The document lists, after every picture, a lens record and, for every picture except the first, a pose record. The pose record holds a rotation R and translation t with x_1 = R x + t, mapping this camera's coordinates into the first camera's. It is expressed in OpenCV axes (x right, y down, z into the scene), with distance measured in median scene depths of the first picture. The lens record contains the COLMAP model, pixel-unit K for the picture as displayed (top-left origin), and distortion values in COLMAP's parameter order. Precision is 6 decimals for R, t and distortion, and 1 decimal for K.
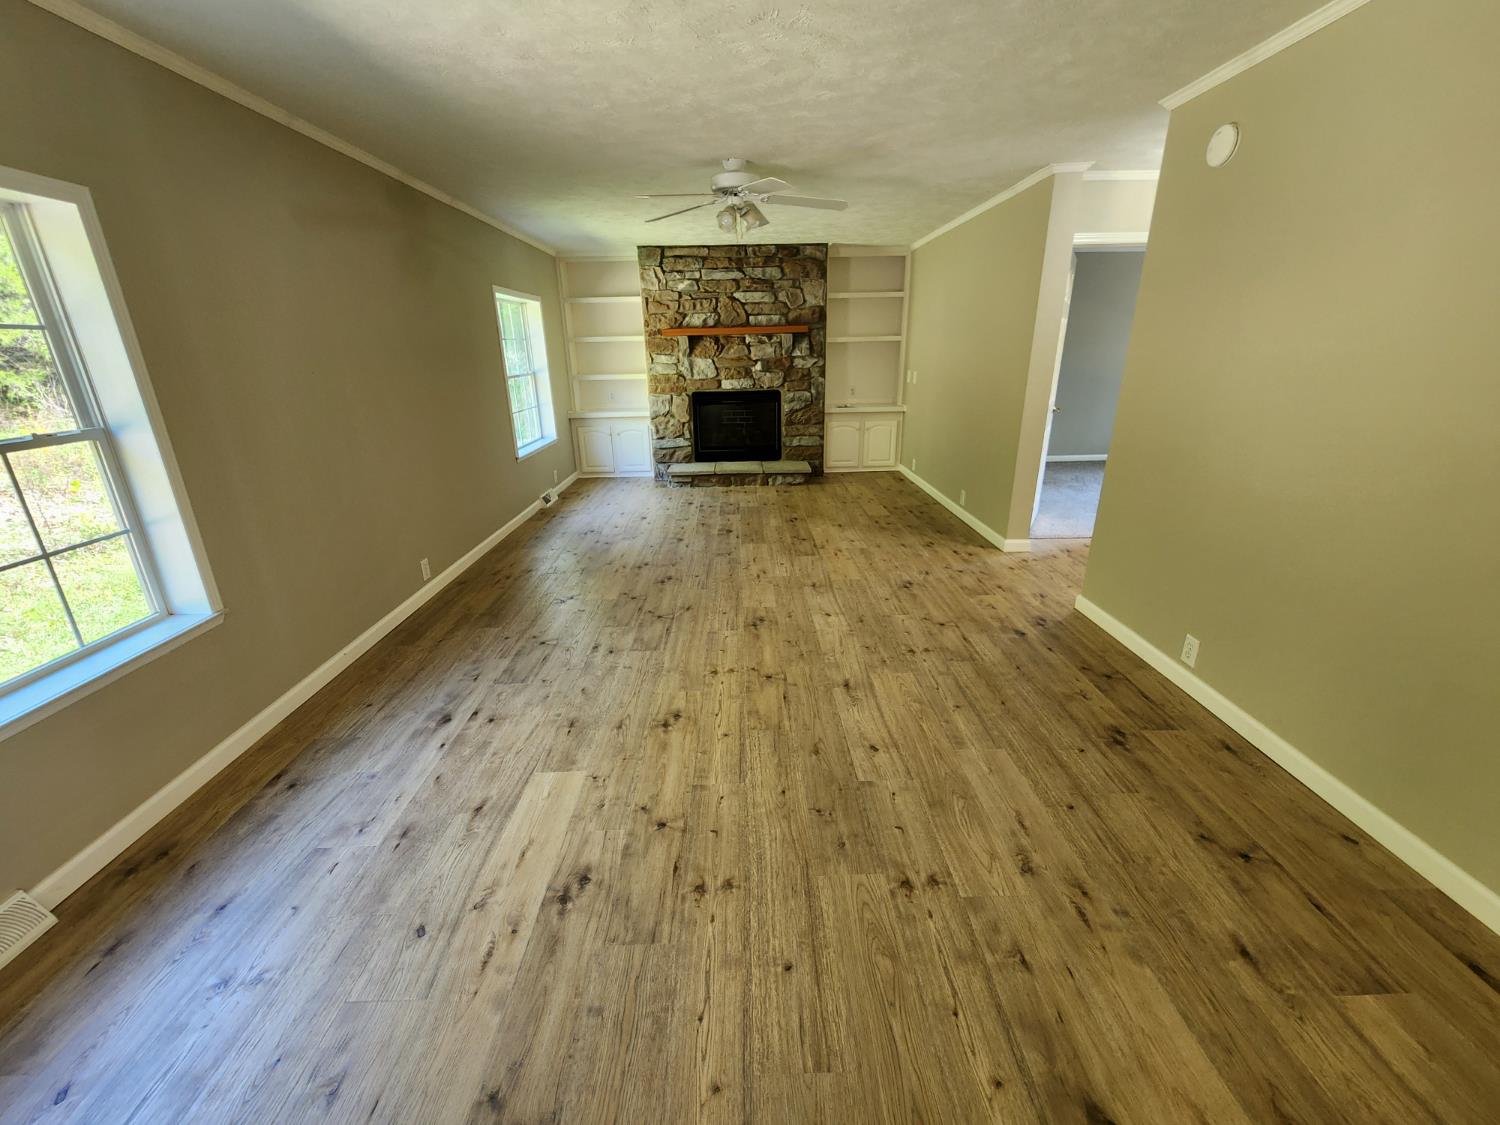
lens RADIAL K [[603.8, 0, 761.3], [0, 603.8, 560.3], [0, 0, 1]] dist [-0.001830, -0.000232]
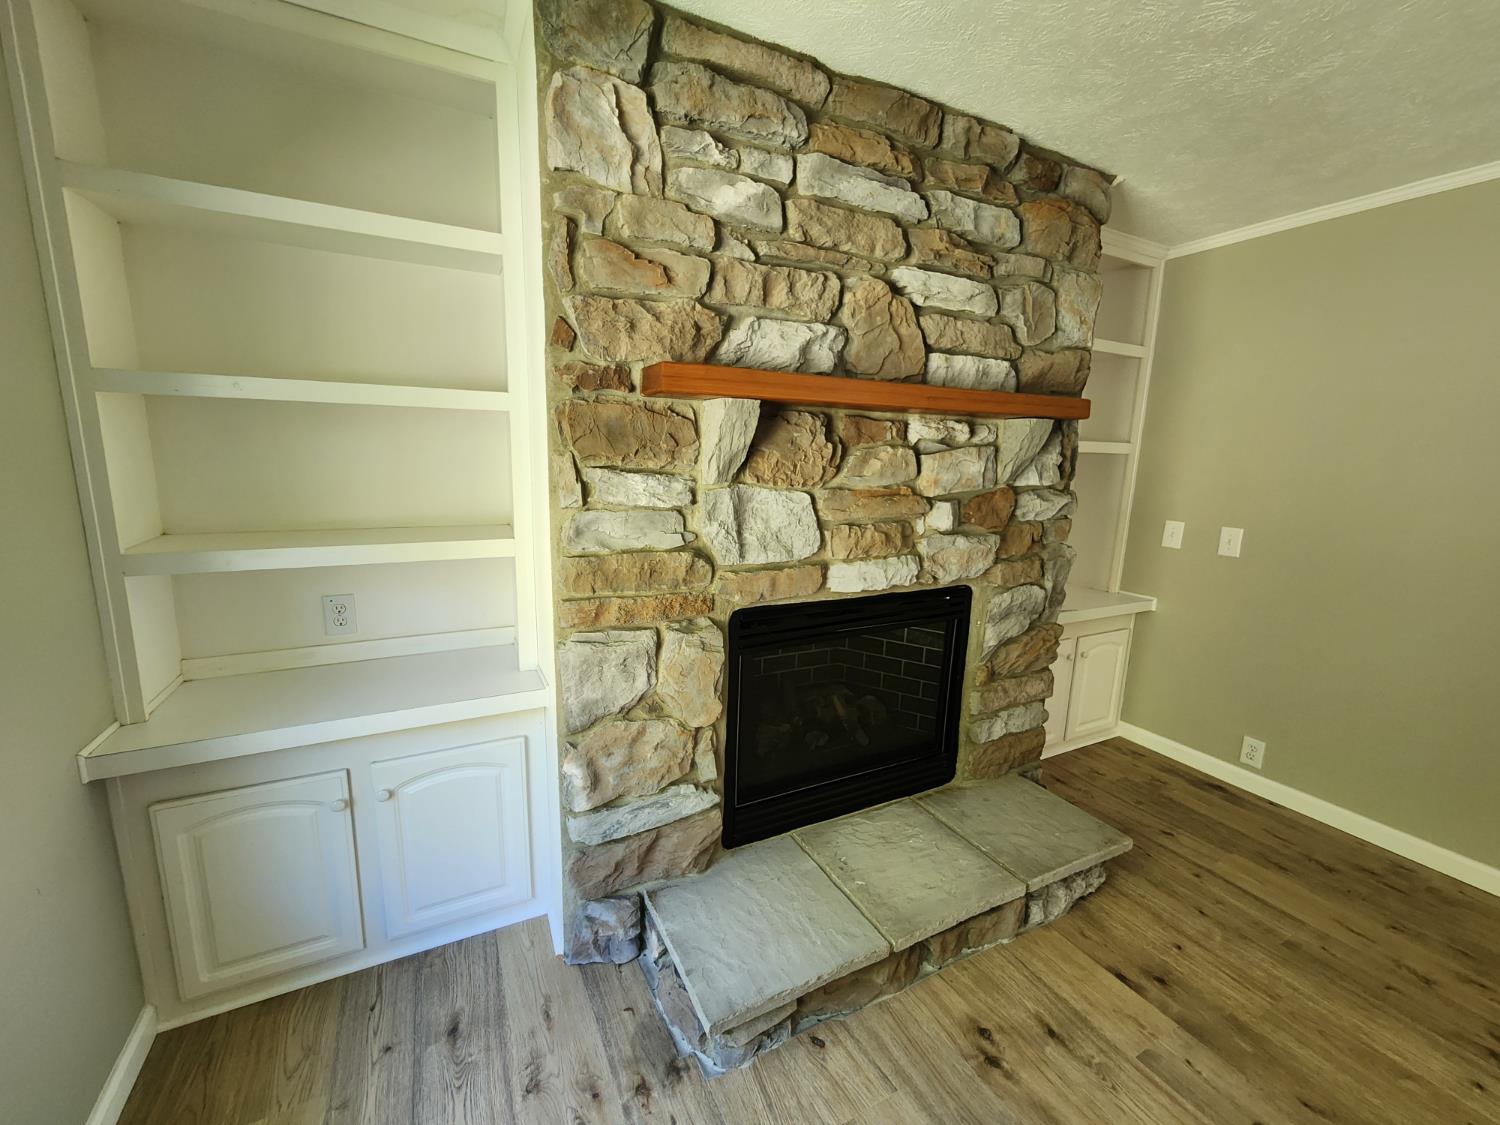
lens RADIAL K [[603.8, 0, 761.3], [0, 603.8, 560.3], [0, 0, 1]] dist [-0.001830, -0.000232]
pose [[0.917313, -0.026111, 0.397309, -0.209526], [0.082830, 0.988531, -0.126276, -0.271603], [-0.389455, 0.148744, 0.908956, 0.769791]]
